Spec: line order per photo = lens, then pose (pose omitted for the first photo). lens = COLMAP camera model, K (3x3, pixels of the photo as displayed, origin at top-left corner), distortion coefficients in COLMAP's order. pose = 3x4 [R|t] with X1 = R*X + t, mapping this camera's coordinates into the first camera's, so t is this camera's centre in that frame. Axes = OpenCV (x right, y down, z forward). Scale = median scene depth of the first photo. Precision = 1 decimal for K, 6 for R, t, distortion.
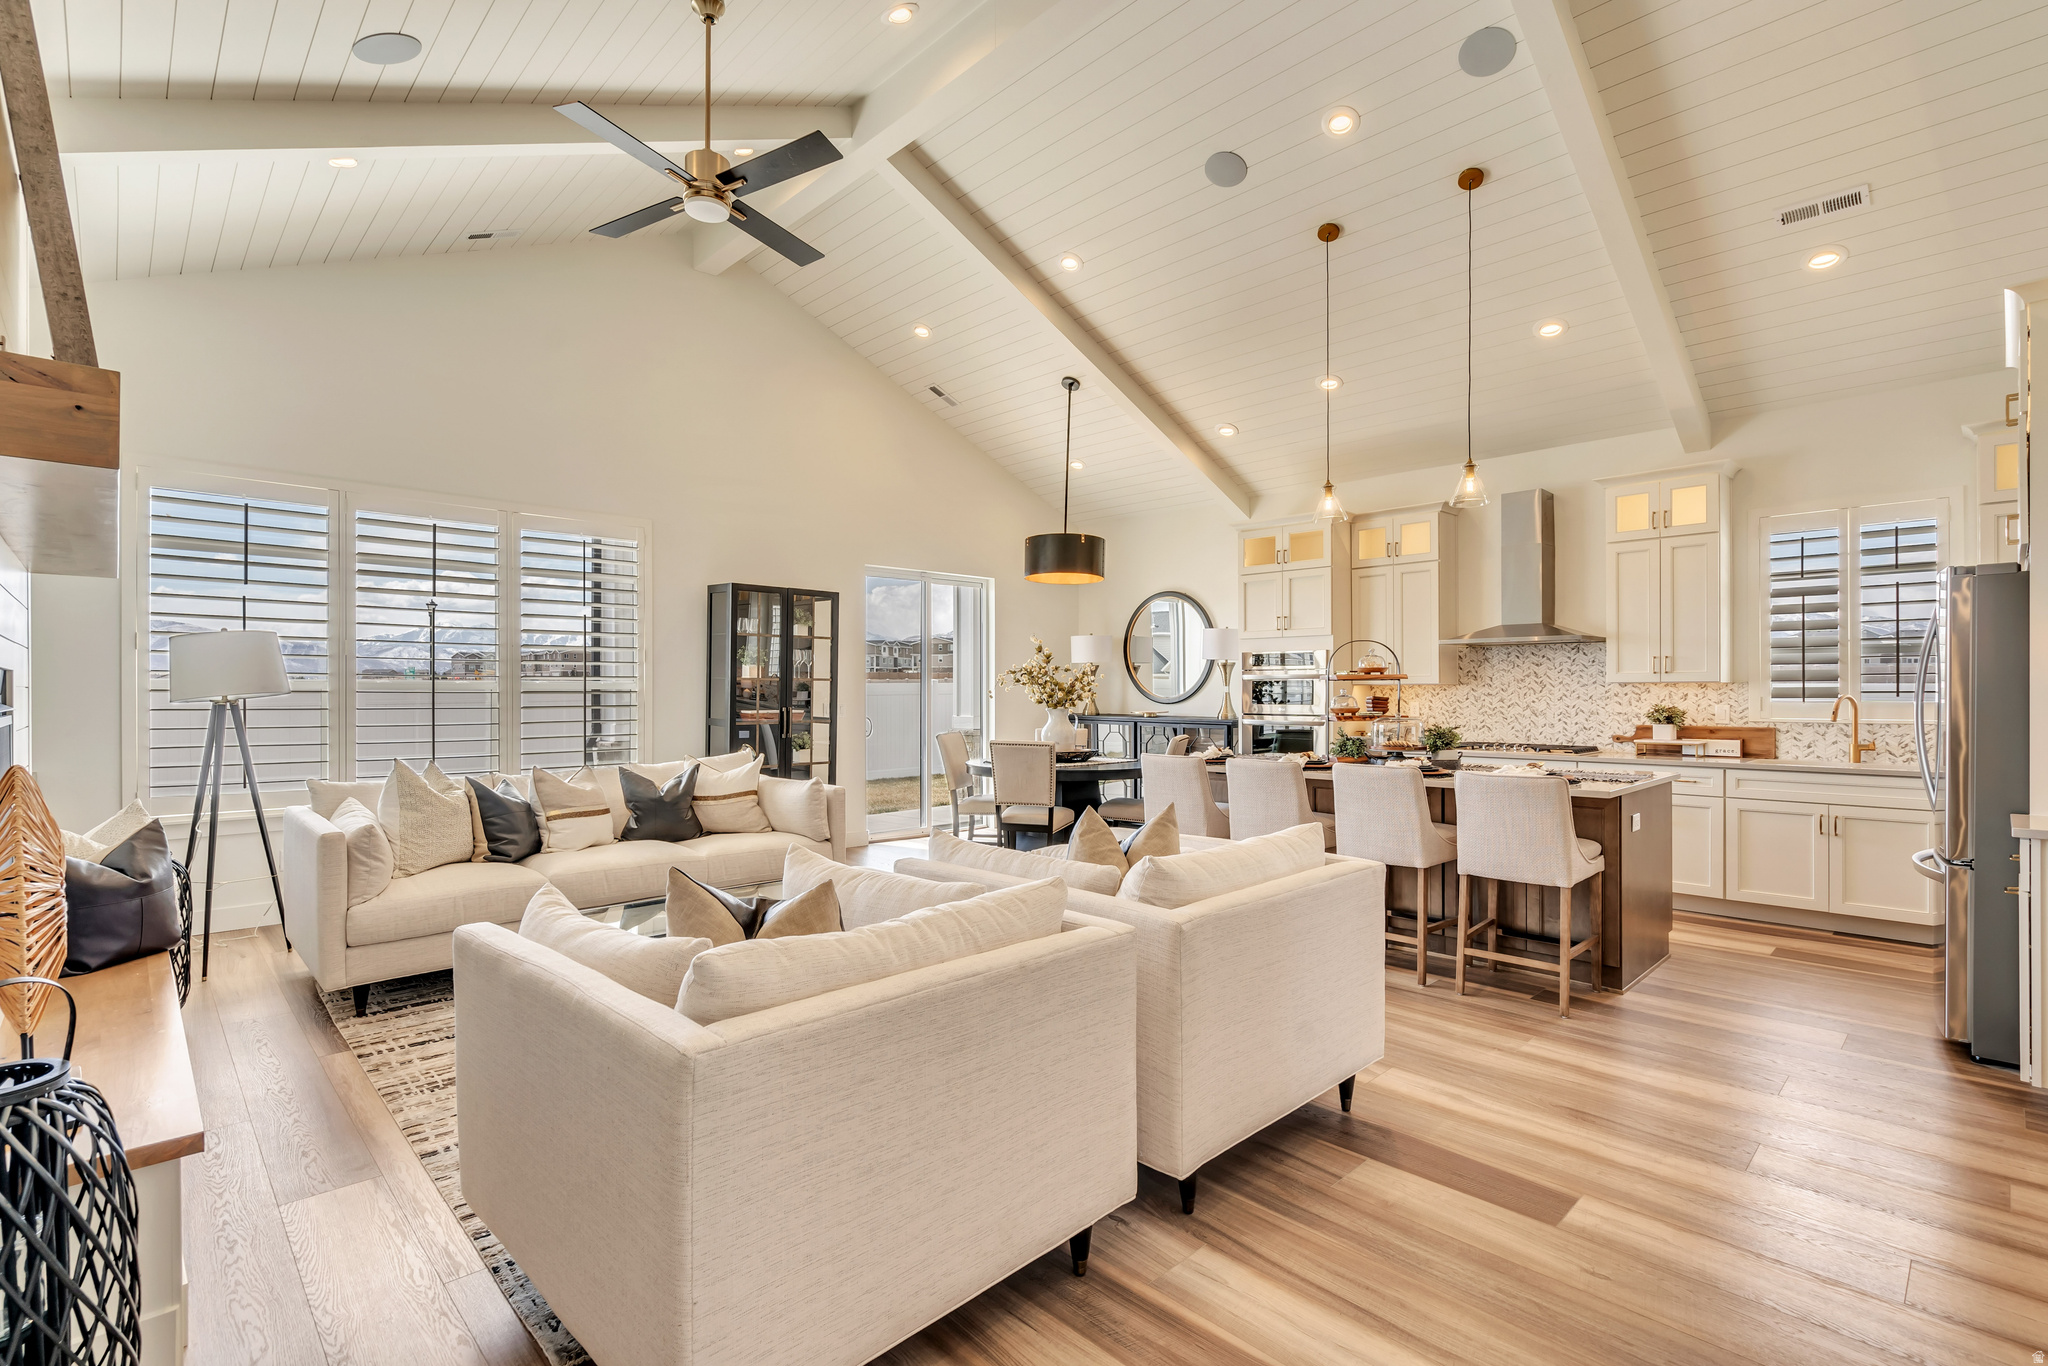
lens RADIAL K [[932.1, 0, 1022.9], [0, 932.1, 685.6], [0, 0, 1]] dist [-0.000988, 0.001352]
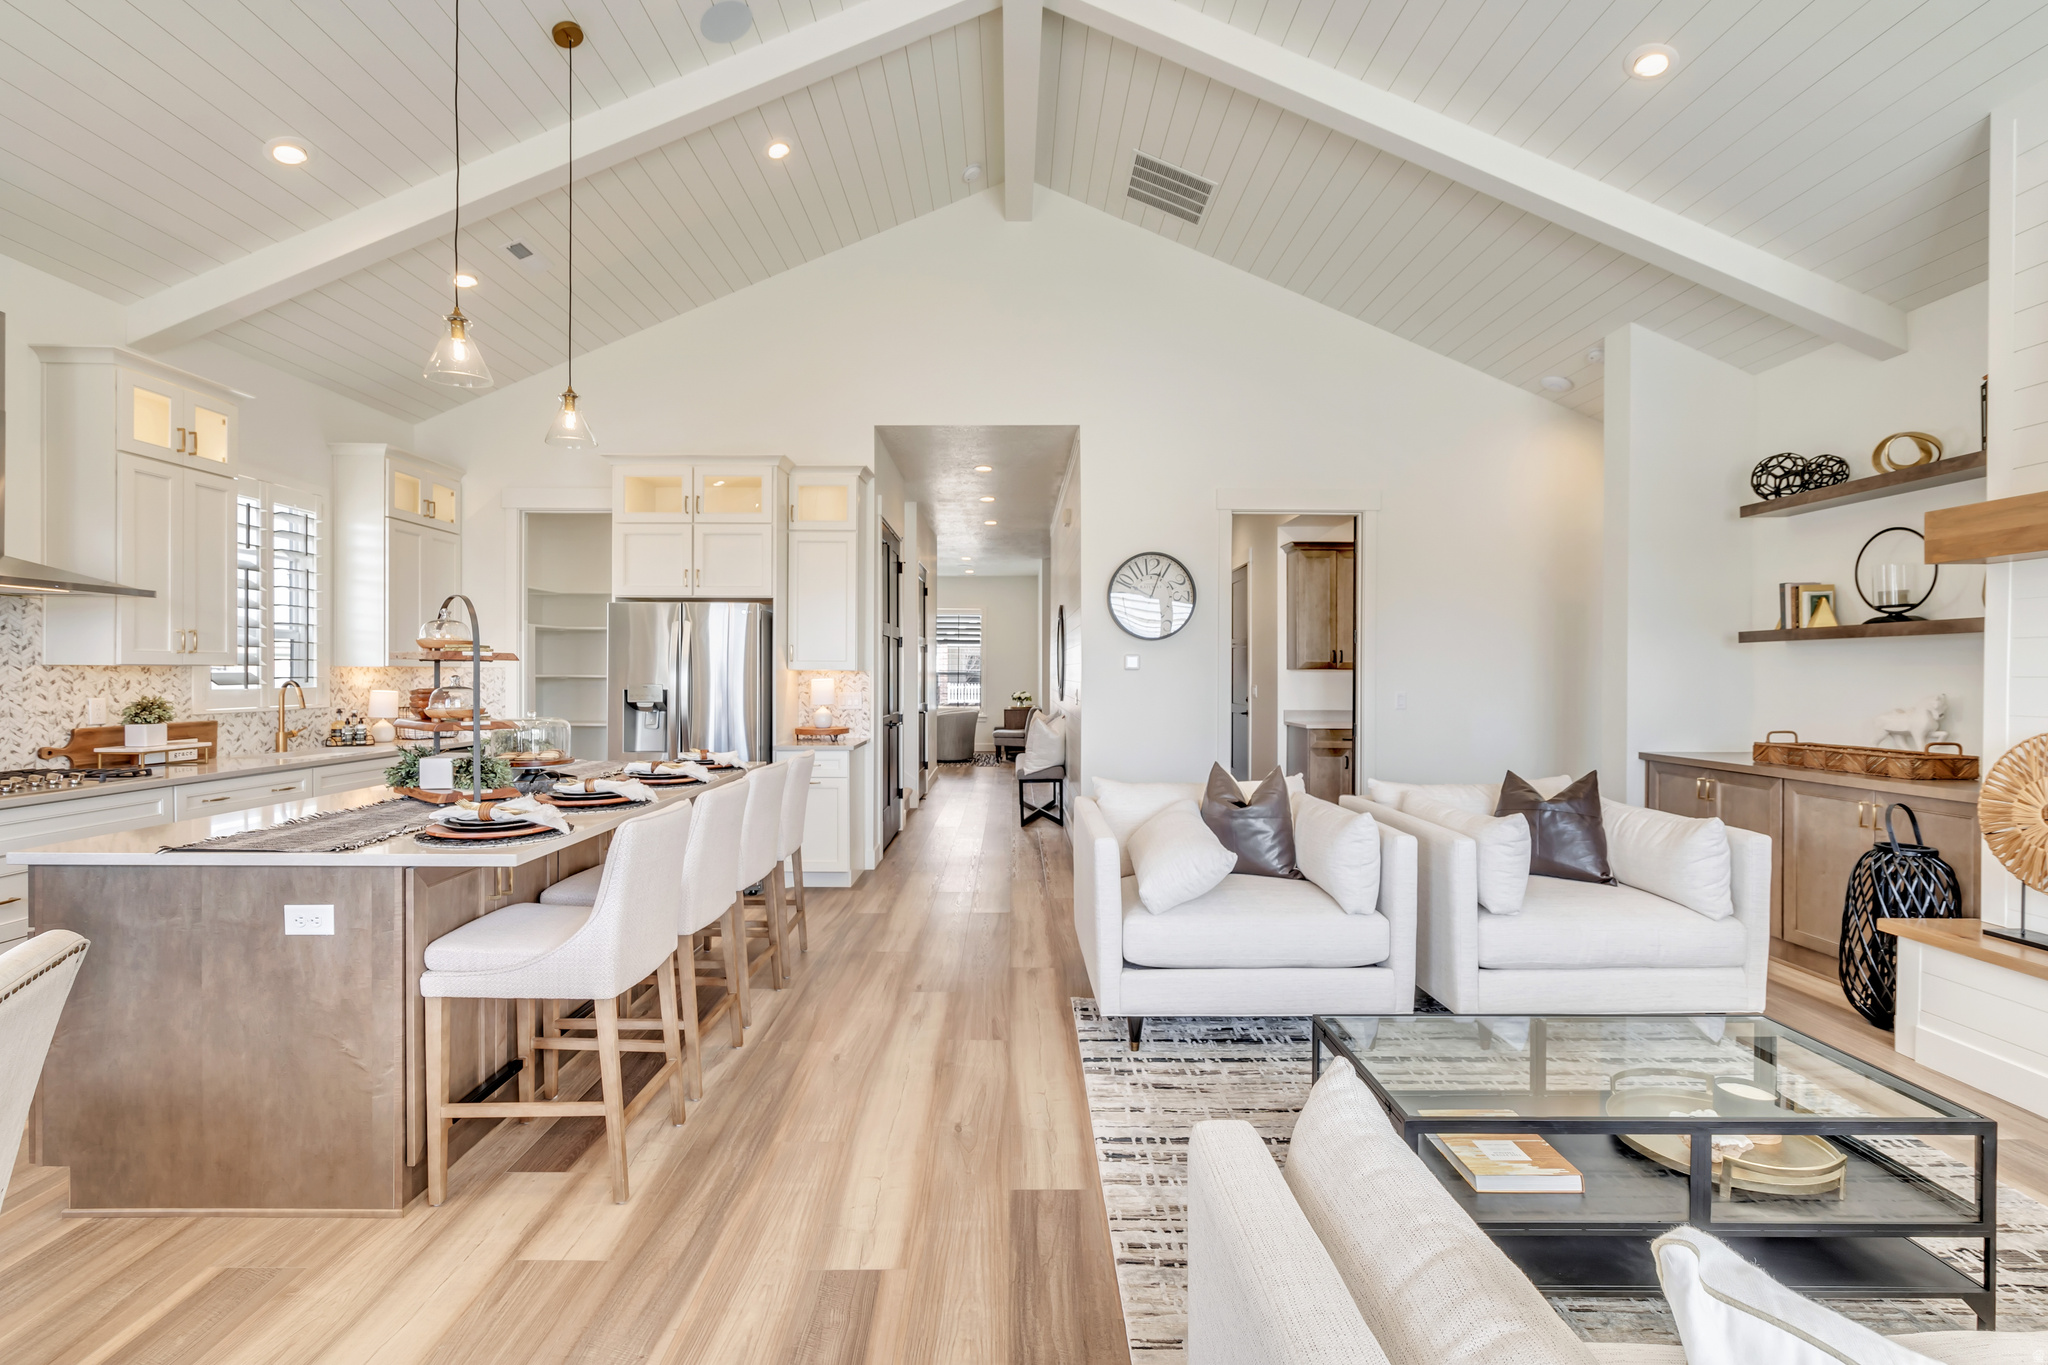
lens RADIAL K [[932.1, 0, 1006.9], [0, 932.1, 675.4], [0, 0, 1]] dist [-0.000988, 0.001352]
pose [[-0.715461, -0.001384, 0.698651, -0.253412], [-0.005121, 0.999982, -0.003263, 0.003132], [-0.698634, -0.005913, -0.715455, 0.961072]]
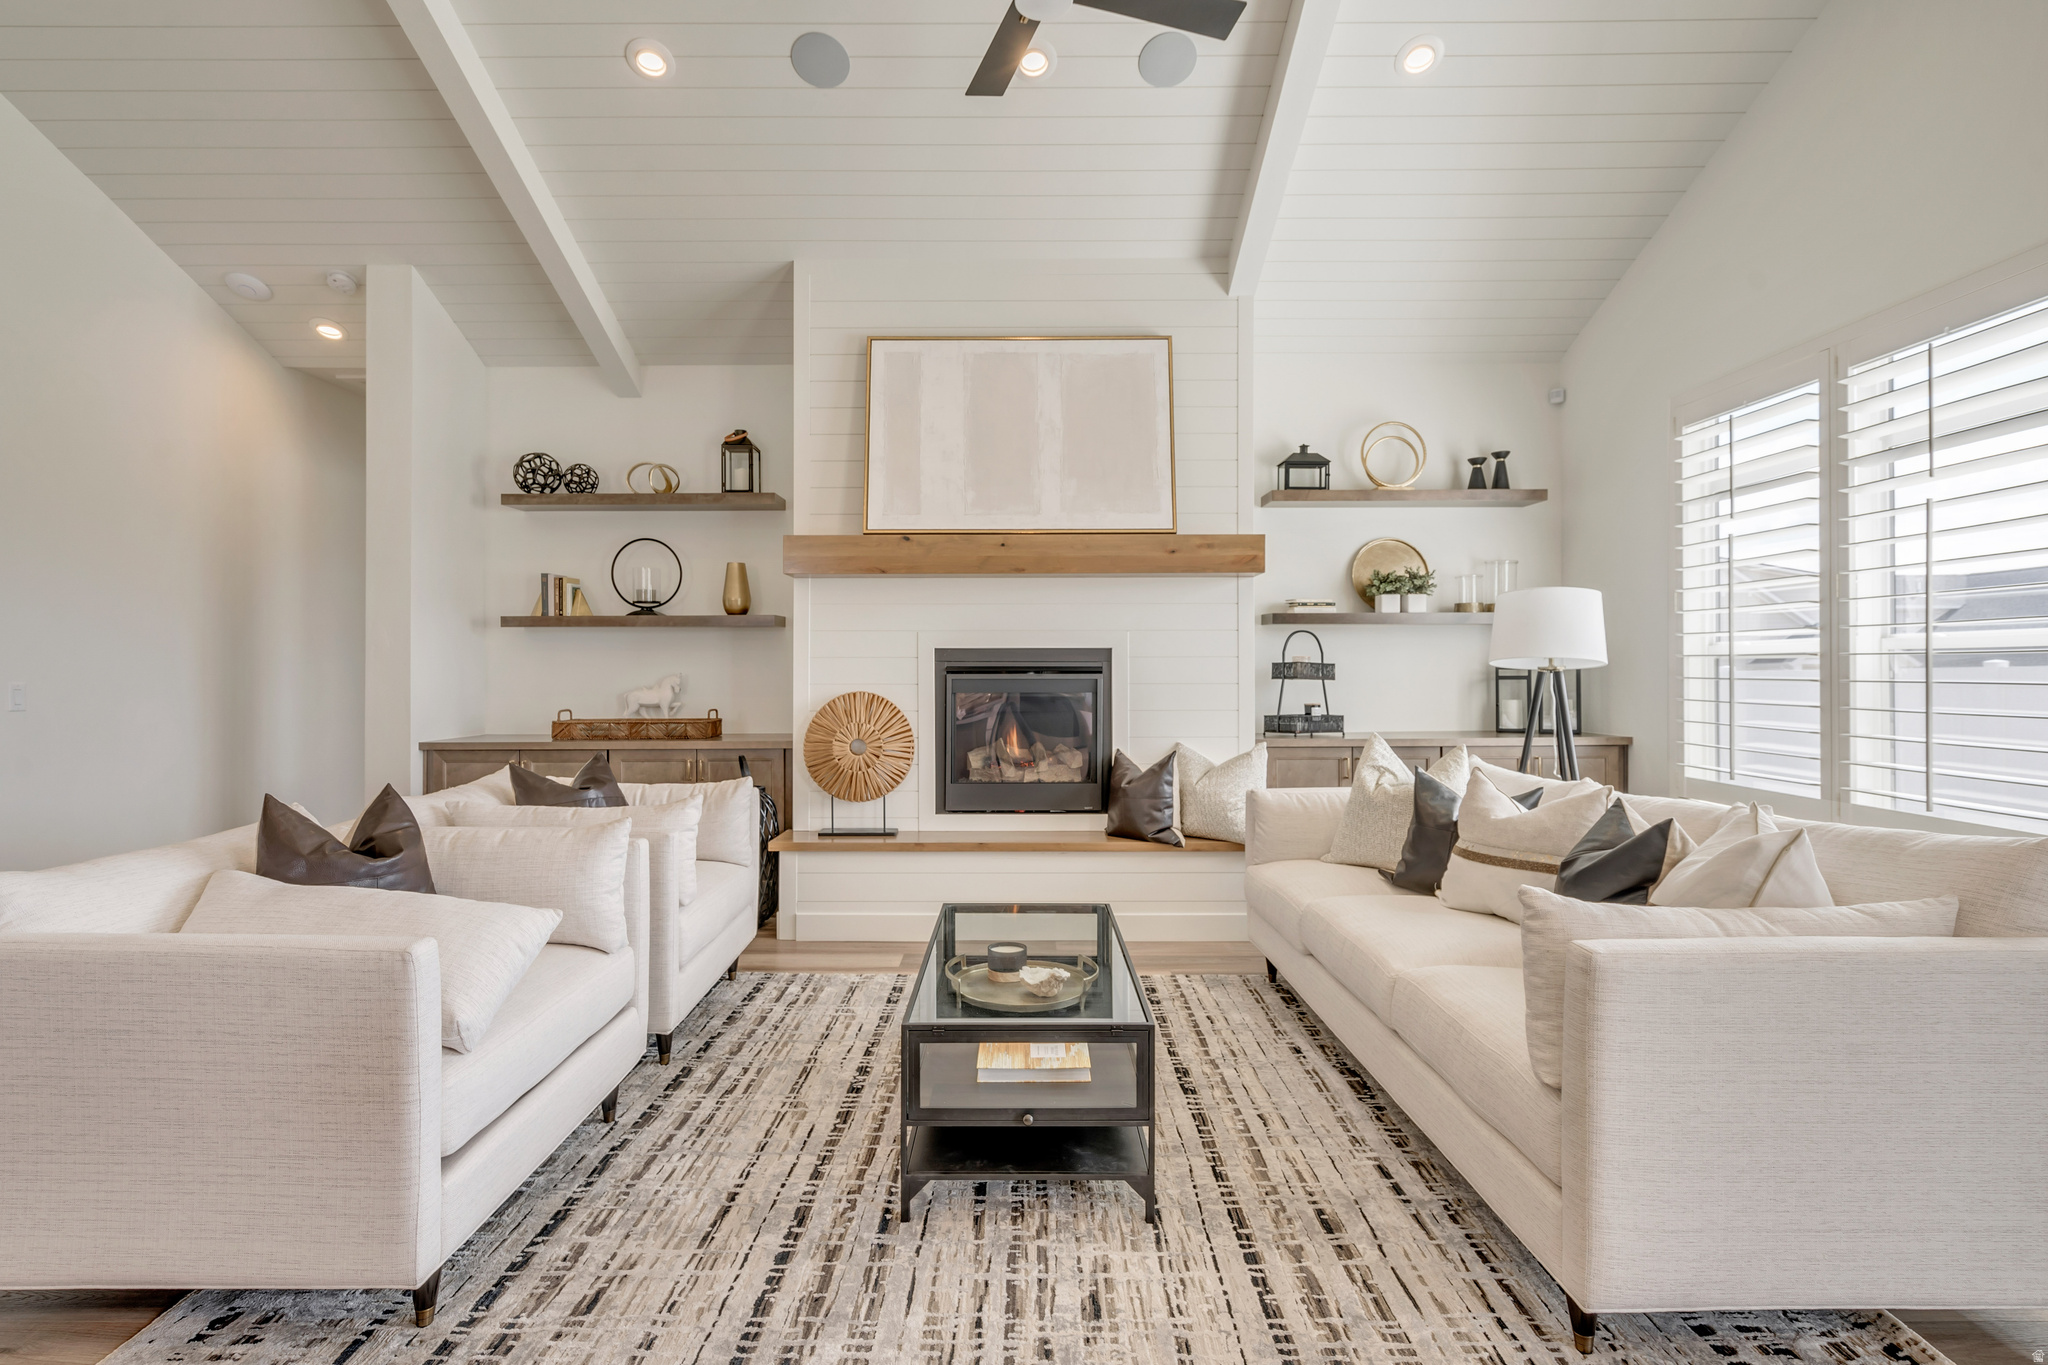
lens RADIAL K [[979.5, 0, 1010.8], [0, 979.5, 677.9], [0, 0, 1]] dist [-0.001809, -0.000256]
pose [[-0.701036, 0.007261, -0.713089, 0.134026], [0.007906, 0.999966, 0.002410, 0.014659], [0.713082, -0.003948, -0.701070, 0.876304]]
